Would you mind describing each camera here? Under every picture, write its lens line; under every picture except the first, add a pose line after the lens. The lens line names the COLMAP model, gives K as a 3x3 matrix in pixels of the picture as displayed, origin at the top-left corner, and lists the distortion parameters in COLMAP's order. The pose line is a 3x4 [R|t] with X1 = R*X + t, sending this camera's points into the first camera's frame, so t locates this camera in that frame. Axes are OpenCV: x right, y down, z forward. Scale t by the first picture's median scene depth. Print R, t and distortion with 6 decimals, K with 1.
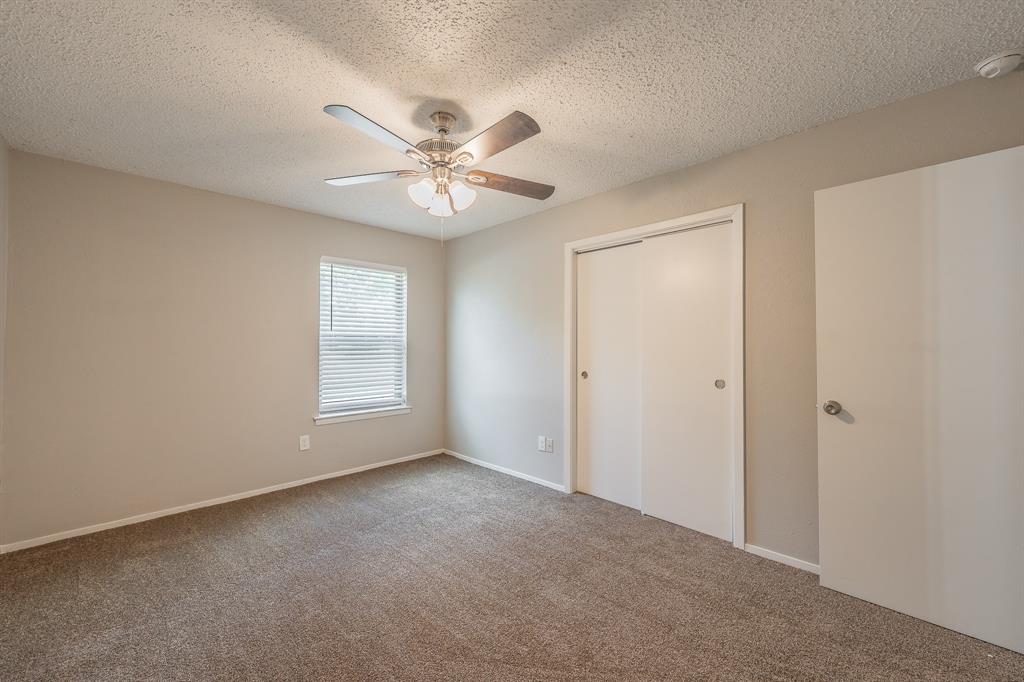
lens RADIAL K [[397.0, 0, 512.0], [0, 397.0, 341.0], [0, 0, 1]] dist [0.000460, 0.000015]
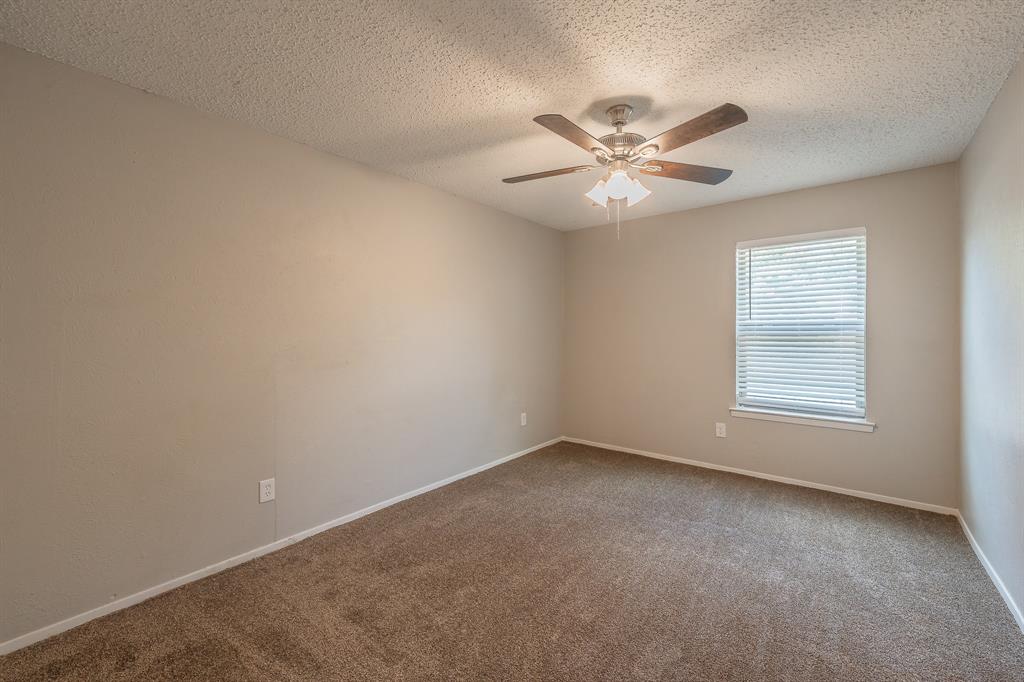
lens RADIAL K [[436.9, 0, 537.3], [0, 436.9, 333.5], [0, 0, 1]] dist [-0.000592, 0.000041]
pose [[0.111410, 0.001282, -0.993774, 0.529332], [0.010846, 0.999938, 0.002506, -0.001177], [0.993715, -0.011058, 0.111390, 0.395195]]
